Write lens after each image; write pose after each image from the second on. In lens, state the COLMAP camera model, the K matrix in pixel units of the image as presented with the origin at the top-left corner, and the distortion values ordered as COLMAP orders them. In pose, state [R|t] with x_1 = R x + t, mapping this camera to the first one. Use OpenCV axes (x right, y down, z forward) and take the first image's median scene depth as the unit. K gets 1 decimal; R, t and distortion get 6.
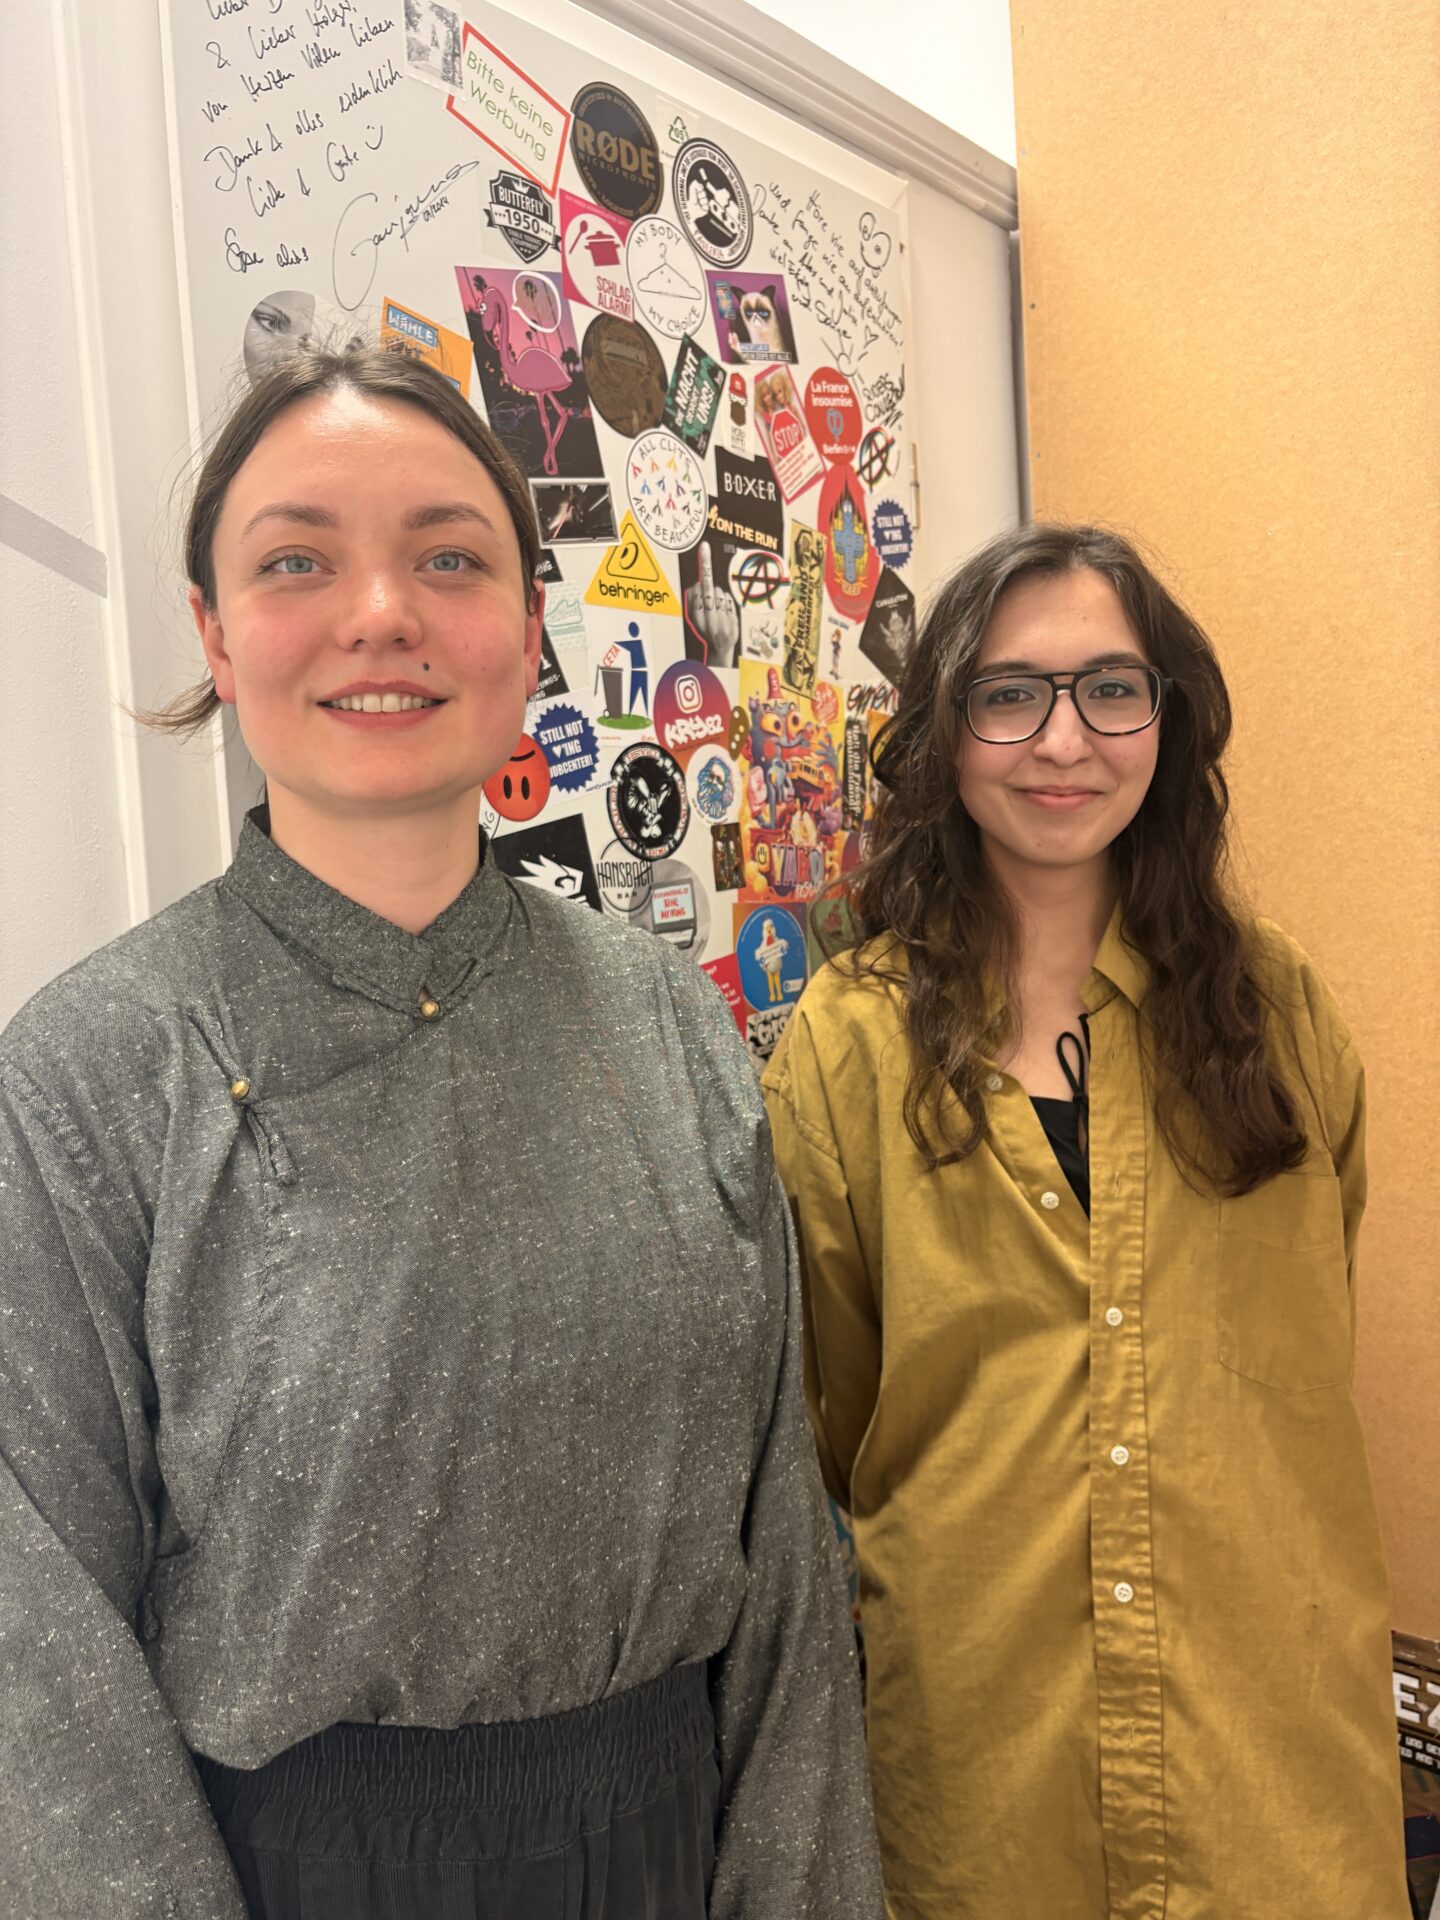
lens RADIAL K [[1420.0, 0, 714.9], [0, 1420.0, 966.9], [0, 0, 1]] dist [-0.057627, -0.003223]
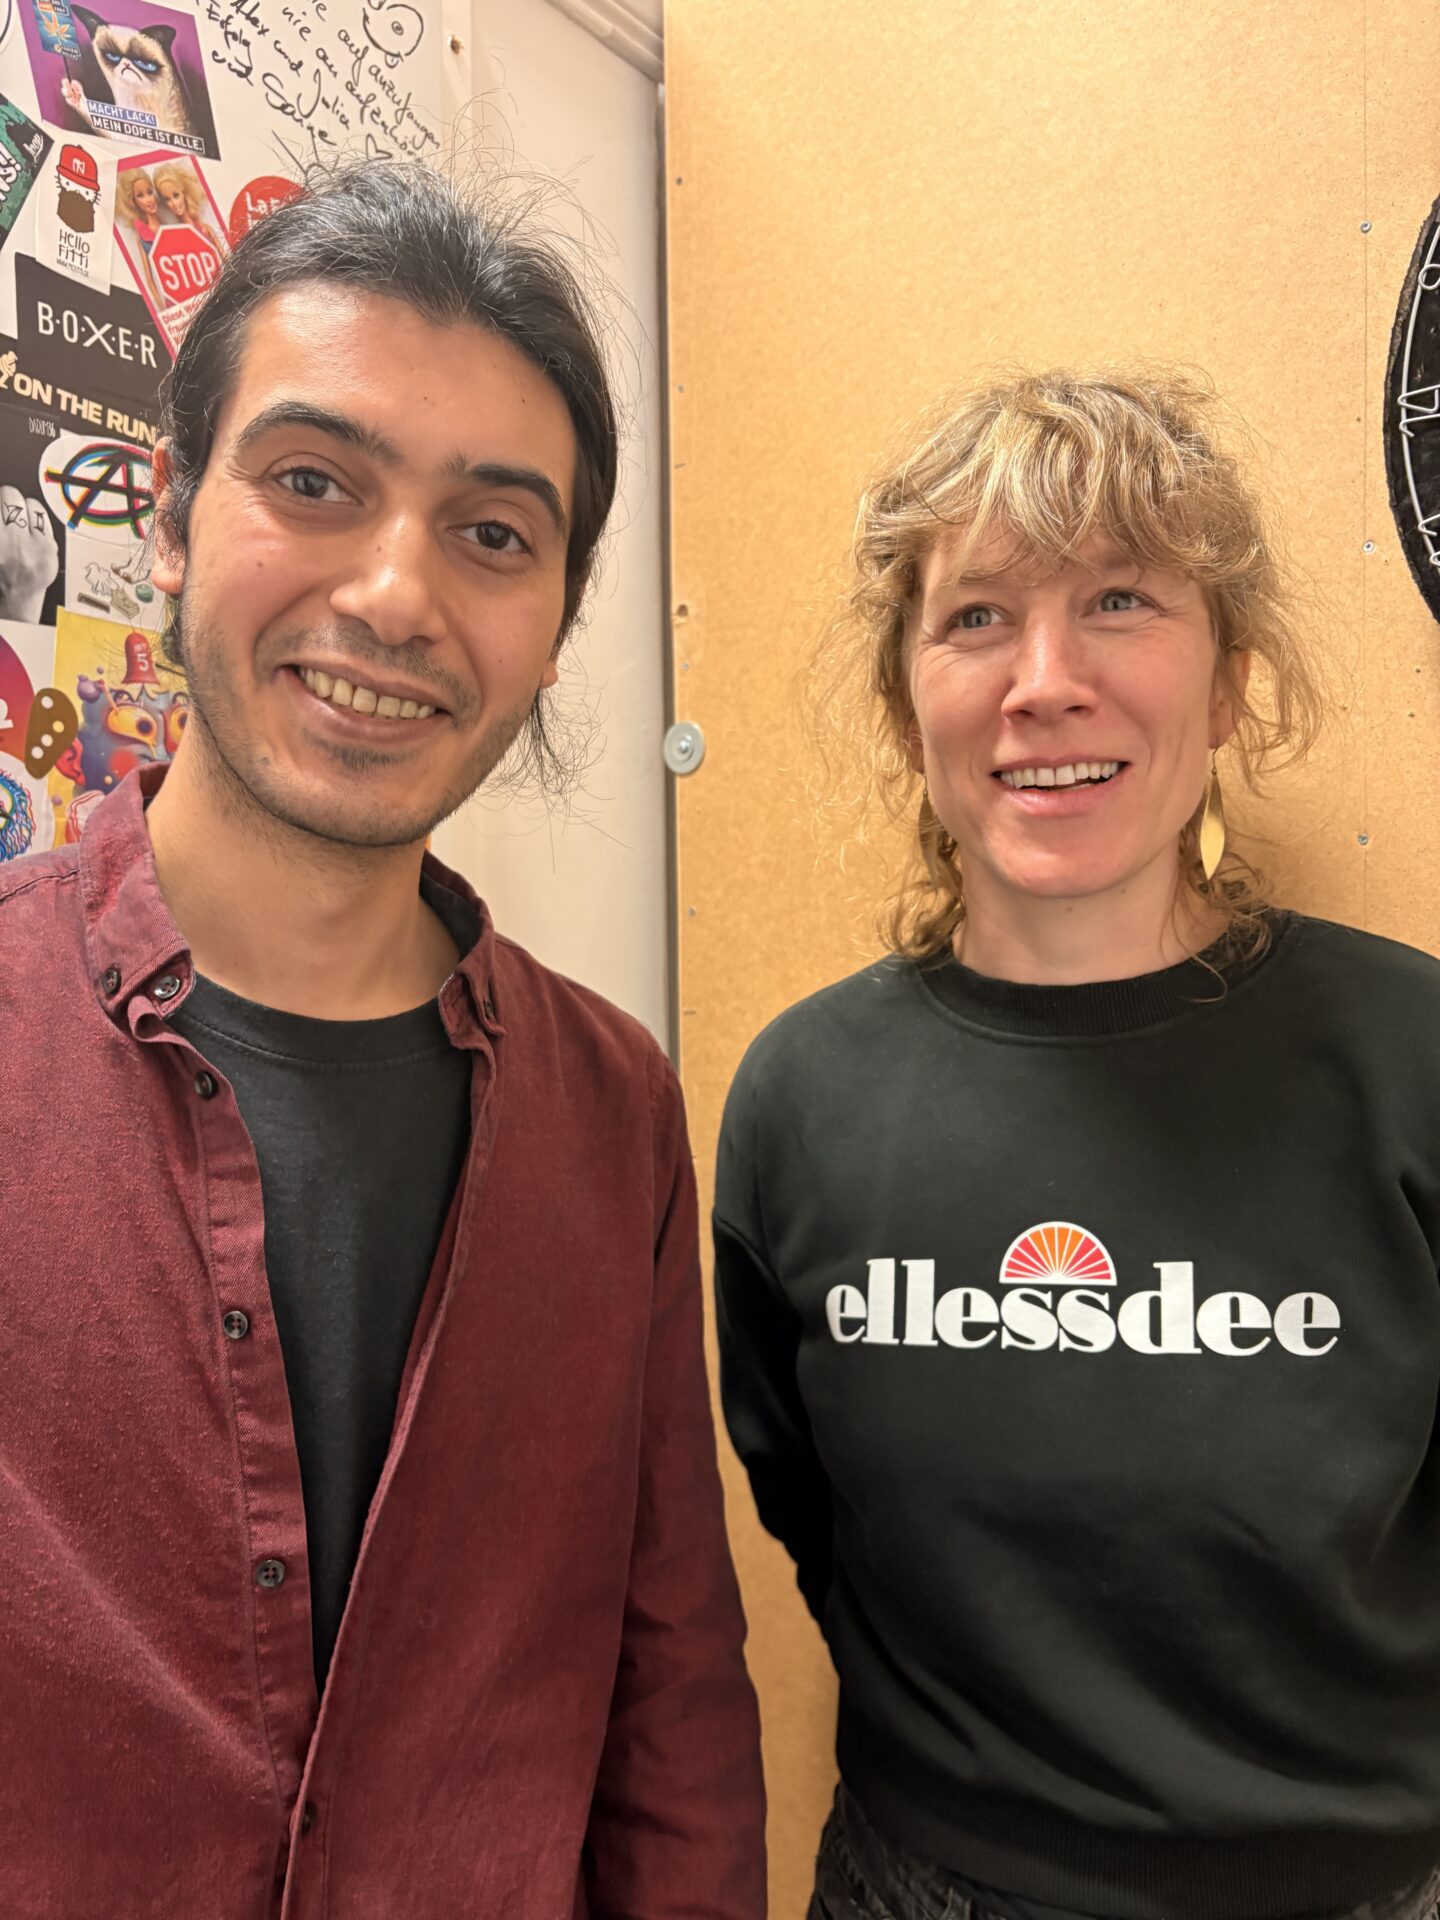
lens RADIAL K [[1420.0, 0, 723.0], [0, 1420.0, 953.7], [0, 0, 1]] dist [-0.057627, -0.003223]
pose [[0.990149, 0.046492, 0.132071, 0.219621], [-0.042877, 0.998627, -0.030086, -0.064293], [-0.133288, 0.024127, 0.990784, 0.364768]]
